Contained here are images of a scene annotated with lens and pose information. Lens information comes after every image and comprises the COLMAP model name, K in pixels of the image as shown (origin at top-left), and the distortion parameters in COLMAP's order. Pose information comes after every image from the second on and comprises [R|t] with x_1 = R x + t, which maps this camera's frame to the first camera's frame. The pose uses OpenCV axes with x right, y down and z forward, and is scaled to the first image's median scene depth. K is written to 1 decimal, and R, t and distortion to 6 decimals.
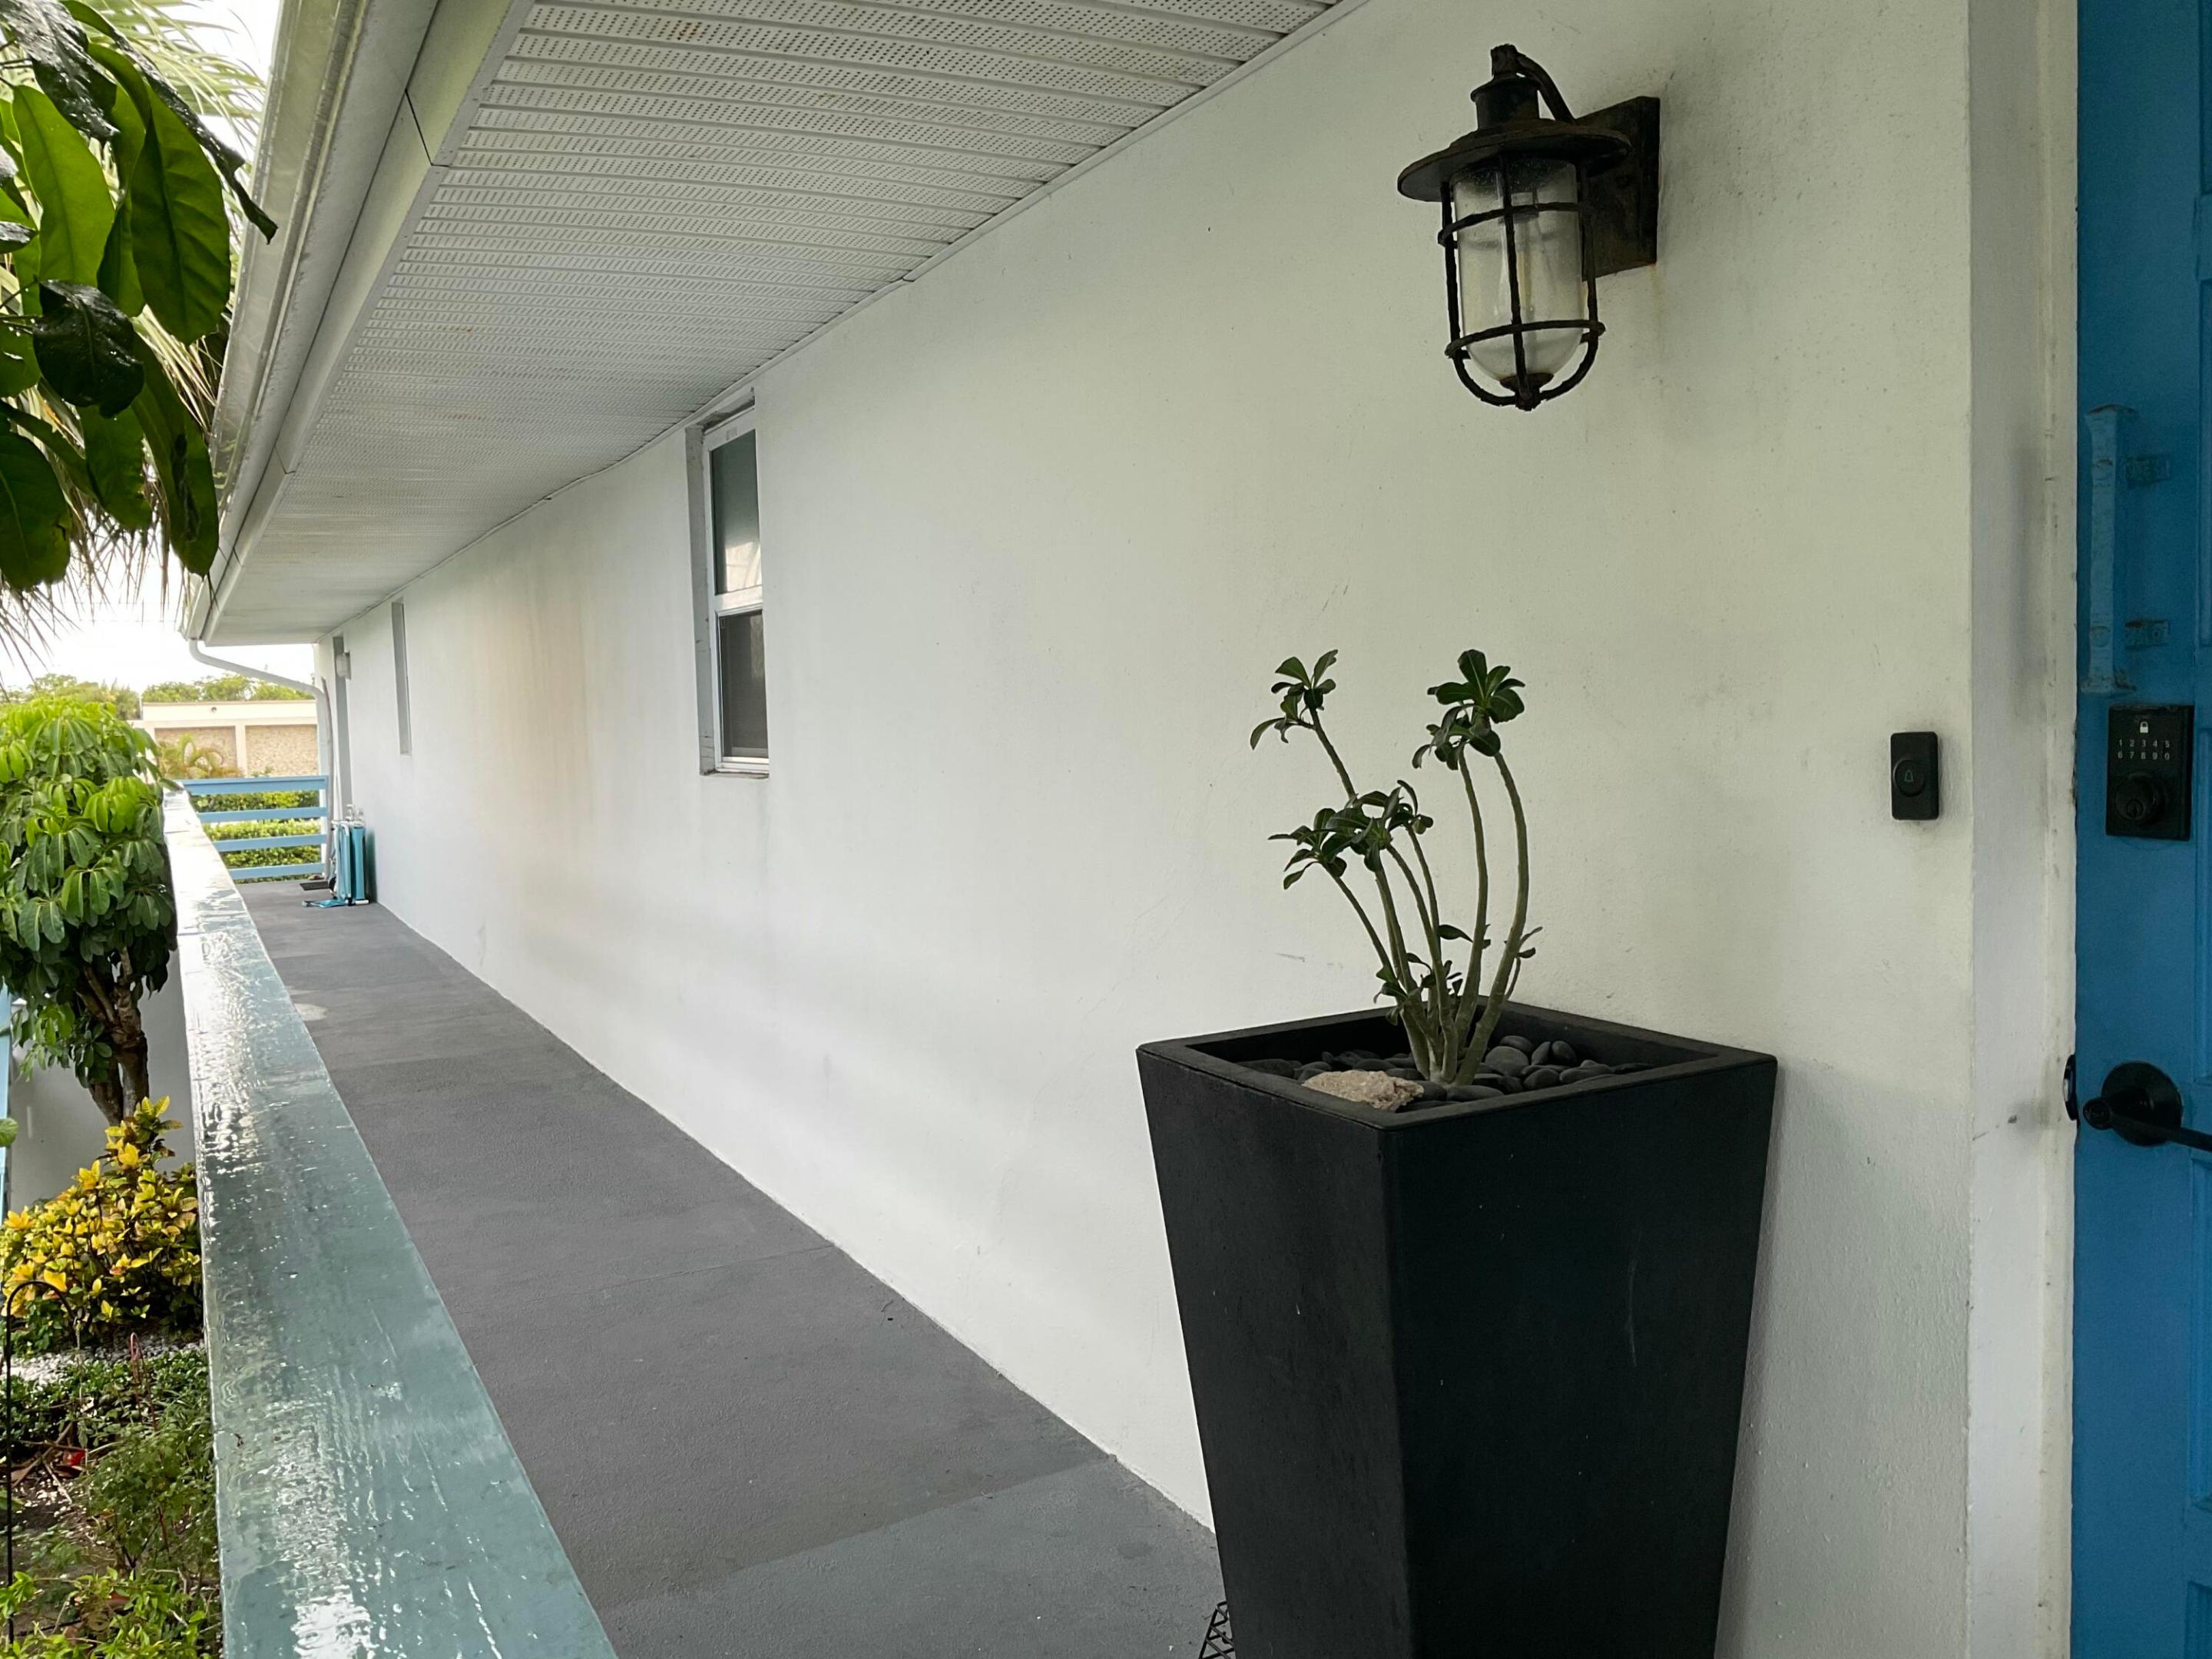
lens RADIAL K [[1840.7, 0, 1101.3], [0, 1840.7, 831.4], [0, 0, 1]] dist [0.091797, -0.167197]
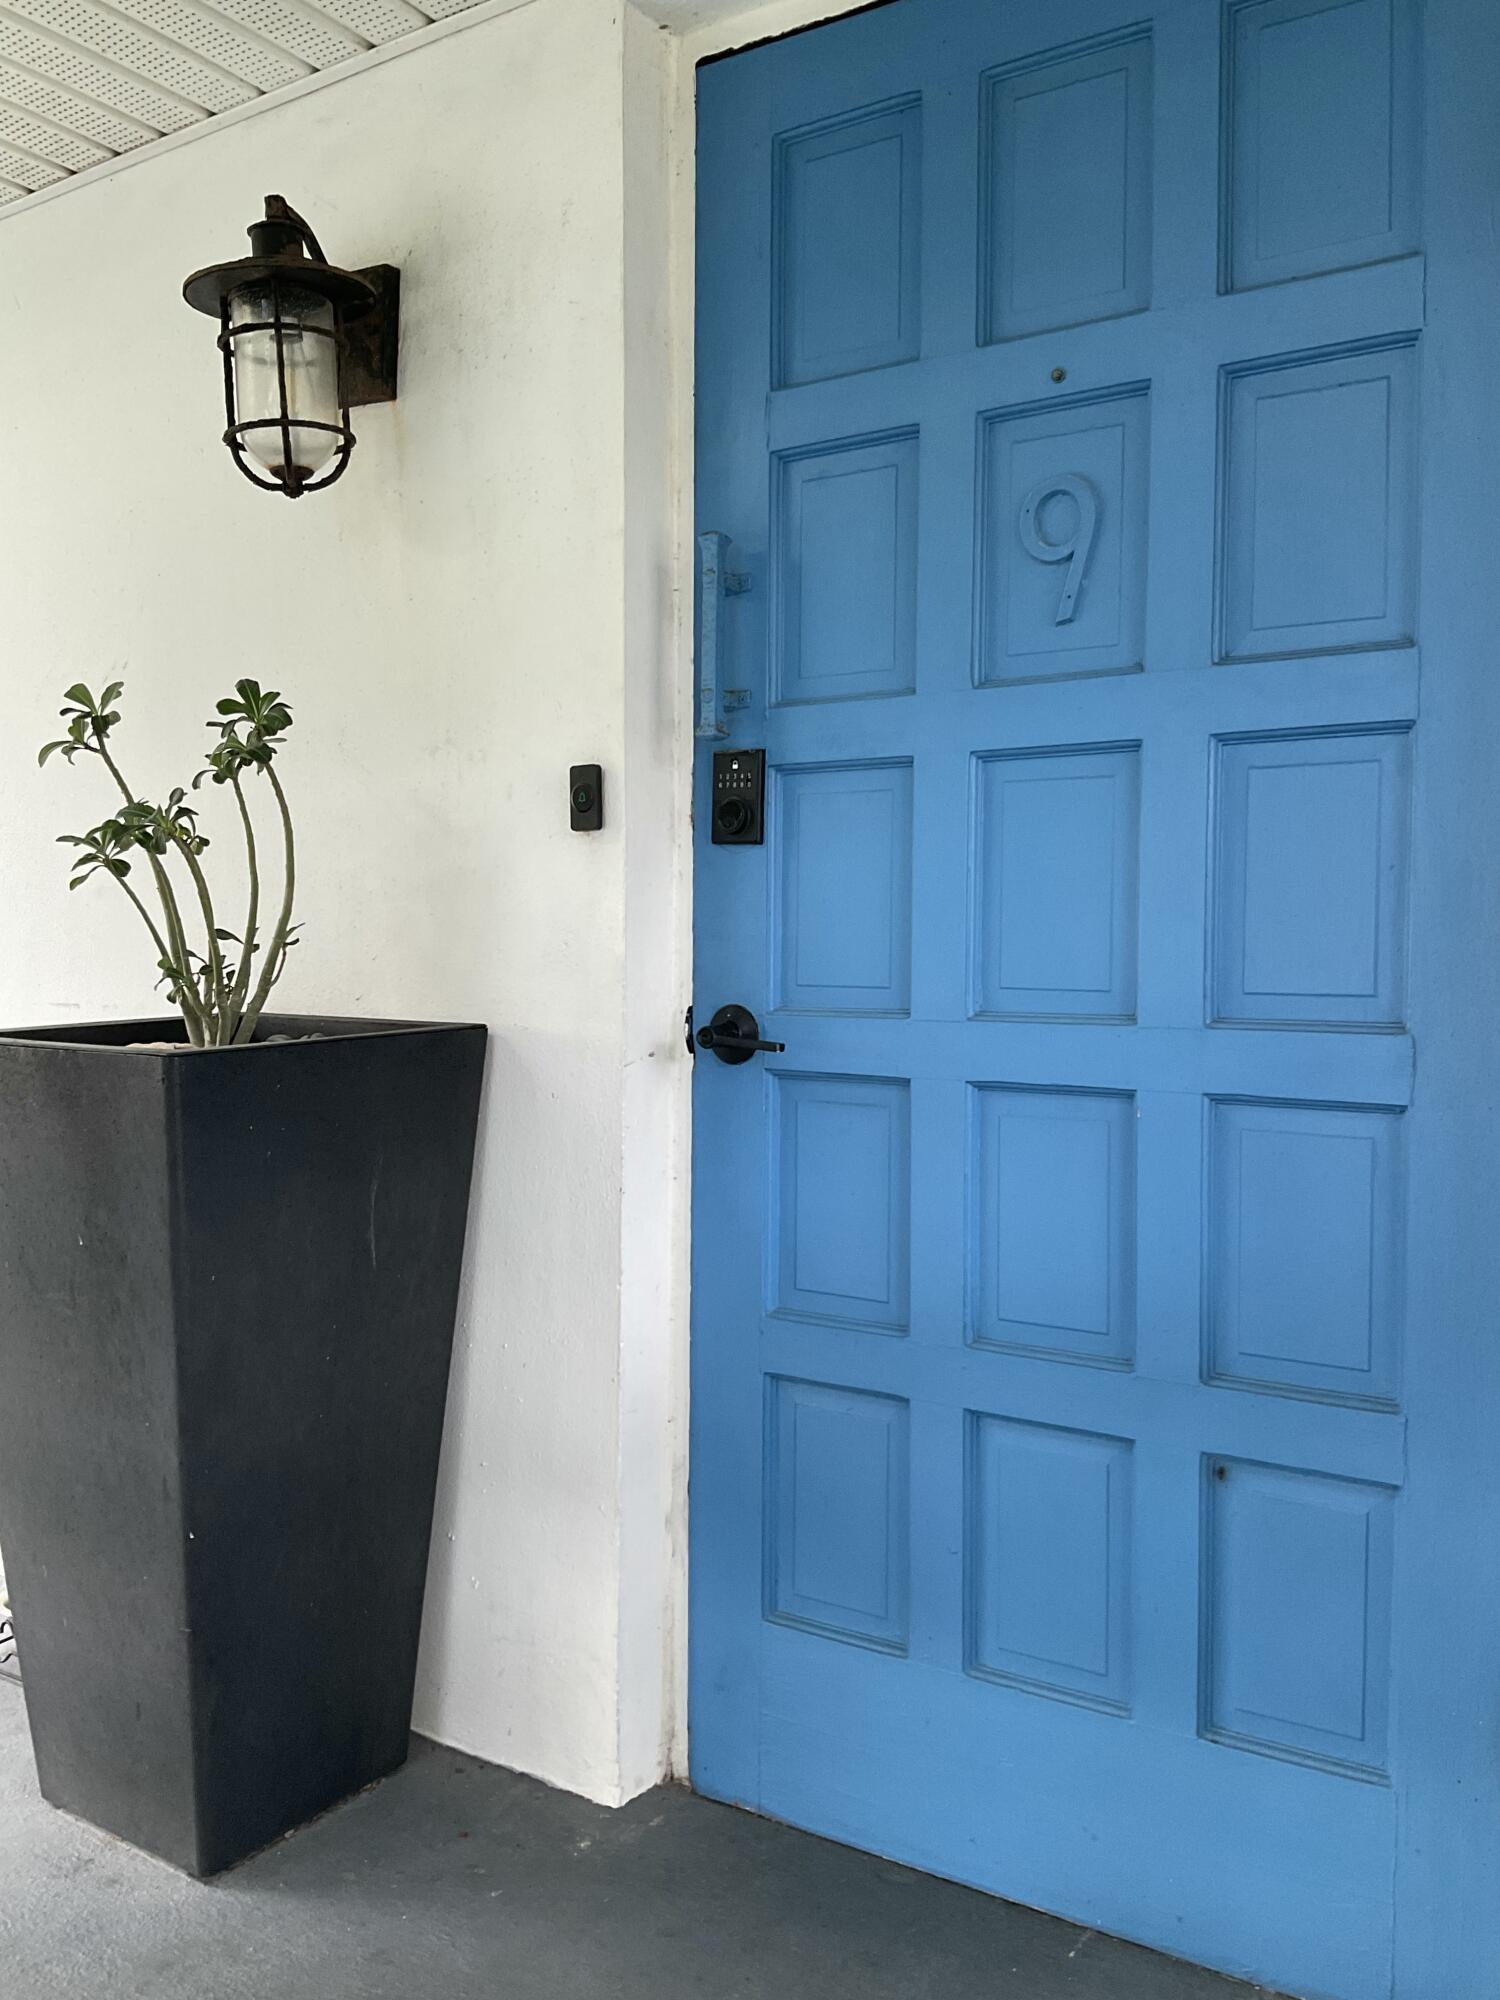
lens RADIAL K [[1664.3, 0, 754.1], [0, 1664.3, 994.9], [0, 0, 1]] dist [0.091797, -0.167197]
pose [[0.873309, 0.020578, 0.486732, -0.037165], [-0.000074, 0.999113, -0.042108, 0.154312], [-0.487167, 0.036737, 0.872536, -0.095943]]
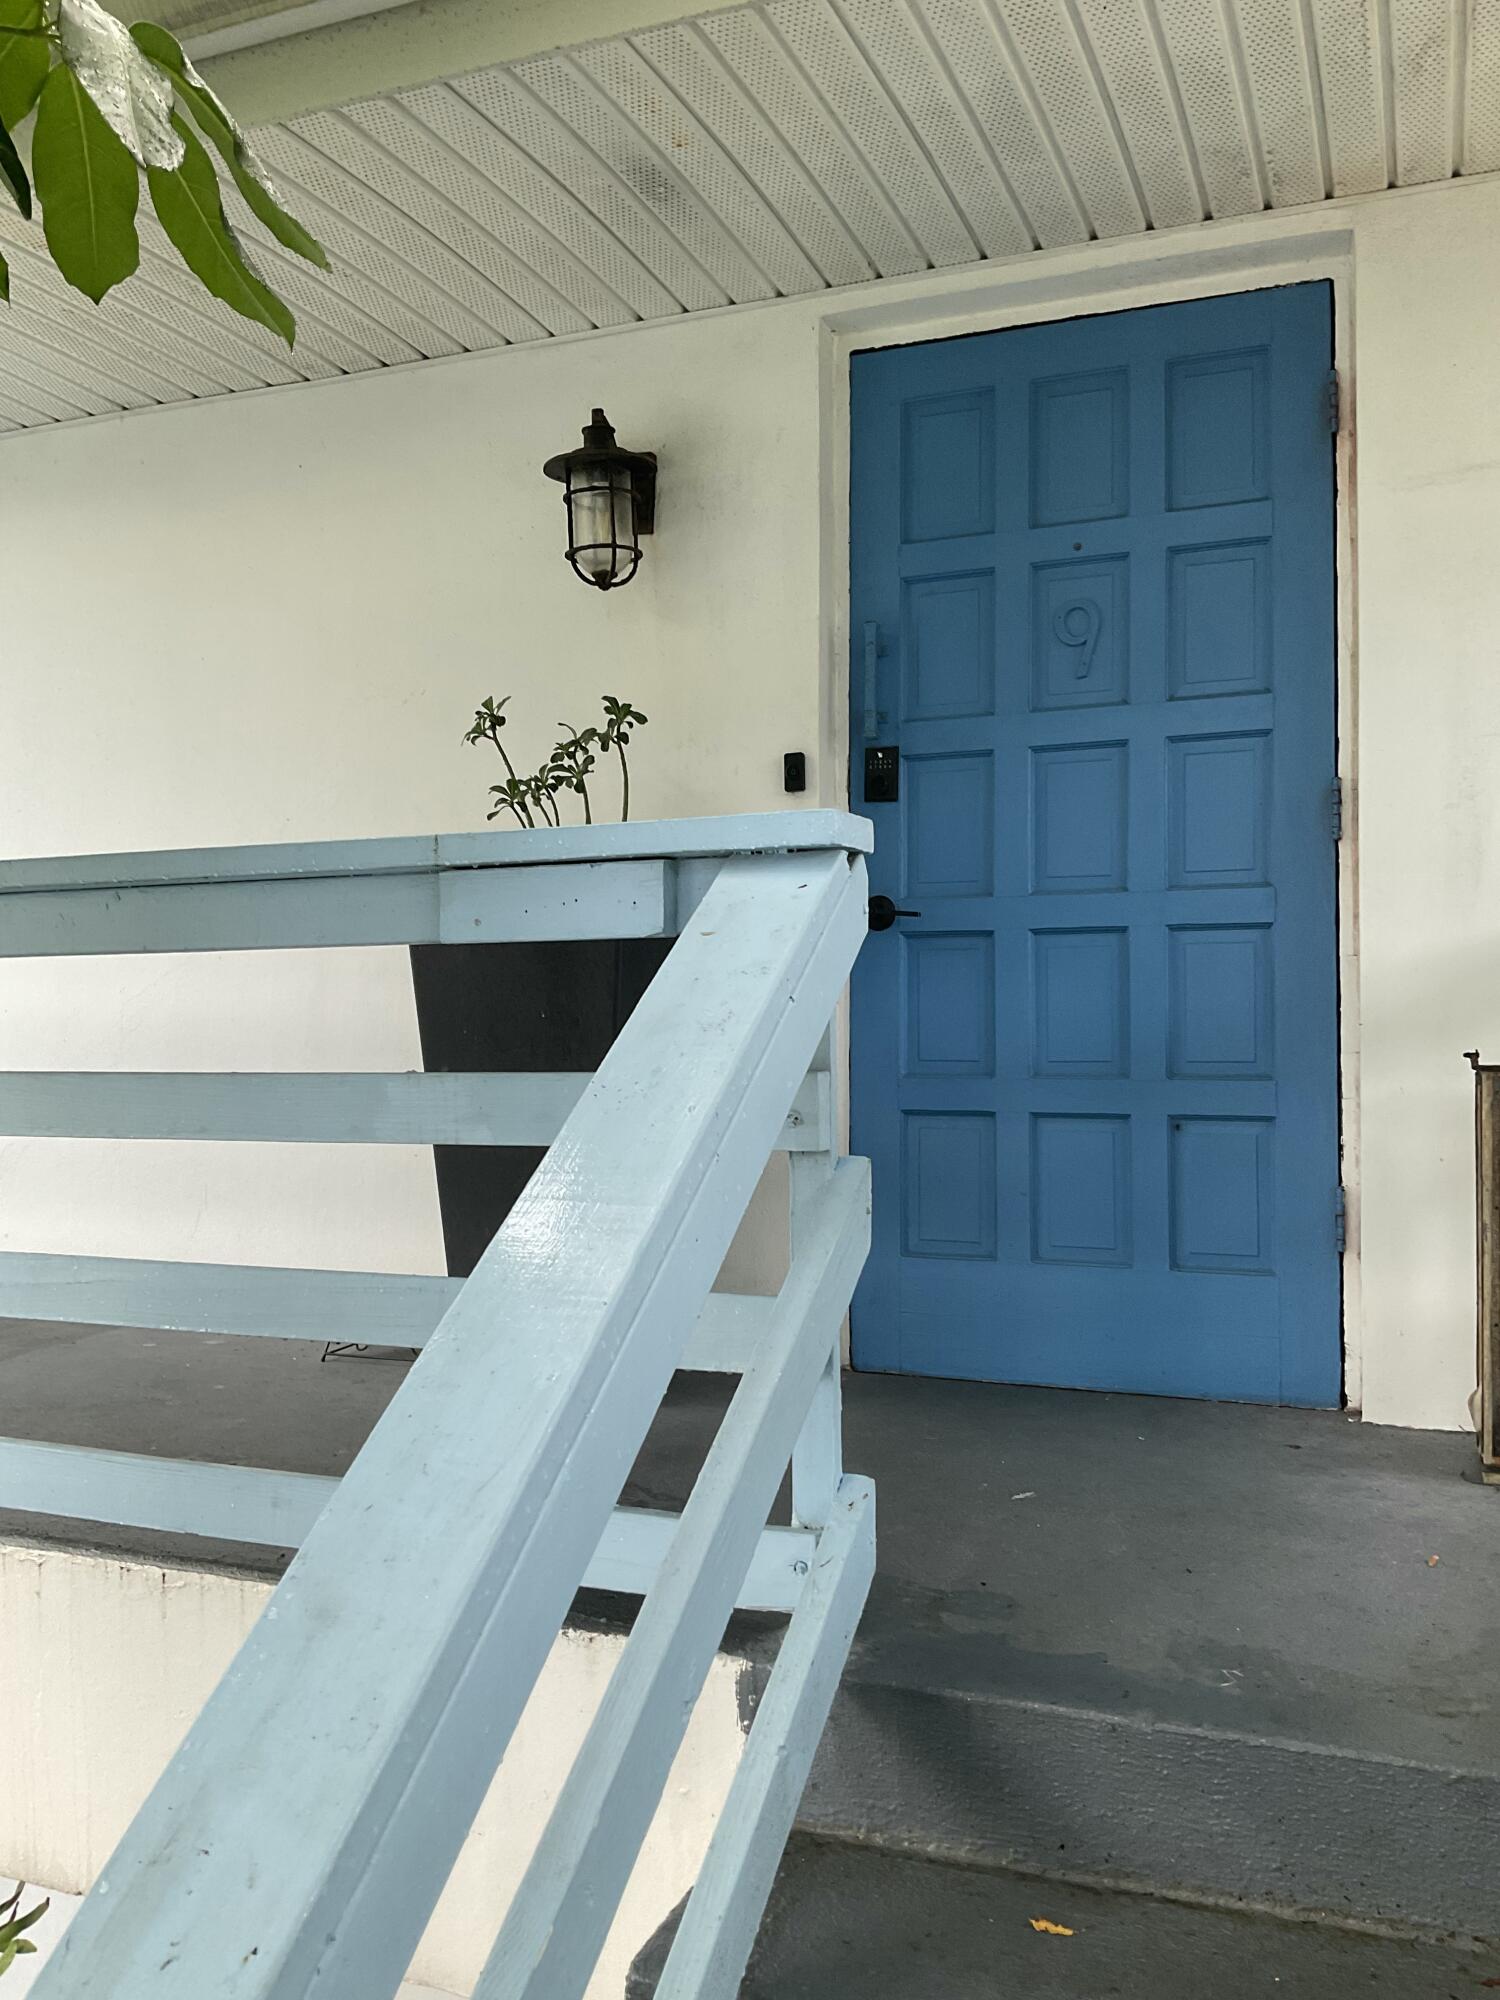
lens RADIAL K [[1664.3, 0, 758.8], [0, 1664.3, 994.2], [0, 0, 1]] dist [0.091797, -0.167197]
pose [[0.759257, 0.048325, 0.648994, -0.856771], [0.019361, 0.995121, -0.096747, 0.413234], [-0.650503, 0.086021, 0.754617, -0.458533]]
